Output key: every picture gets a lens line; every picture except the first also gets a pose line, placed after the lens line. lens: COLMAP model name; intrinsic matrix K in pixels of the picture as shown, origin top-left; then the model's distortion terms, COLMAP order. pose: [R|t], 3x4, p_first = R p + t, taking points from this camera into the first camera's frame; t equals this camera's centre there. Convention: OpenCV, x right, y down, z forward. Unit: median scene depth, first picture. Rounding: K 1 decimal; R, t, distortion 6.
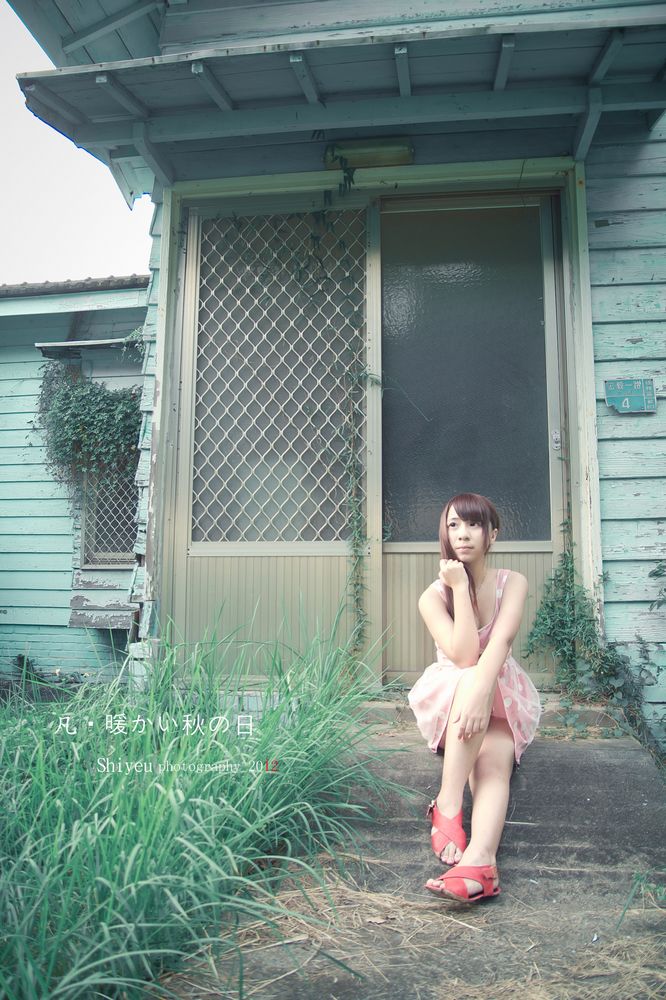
lens RADIAL K [[828.3, 0, 333.0], [0, 828.3, 500.0], [0, 0, 1]] dist [-0.067912, 0.005757]
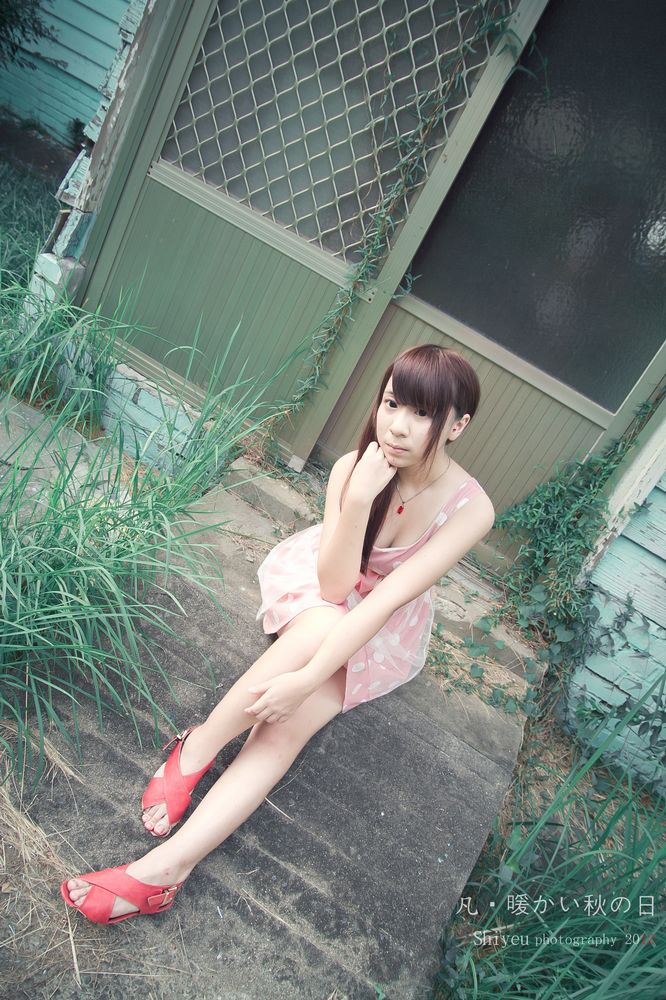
lens RADIAL K [[828.3, 0, 333.0], [0, 828.3, 500.0], [0, 0, 1]] dist [-0.067912, 0.005757]
pose [[0.879535, 0.475829, 0.002132, 0.100755], [-0.402722, 0.741999, 0.535959, -0.178572], [0.253443, -0.472253, 0.844241, 0.366430]]
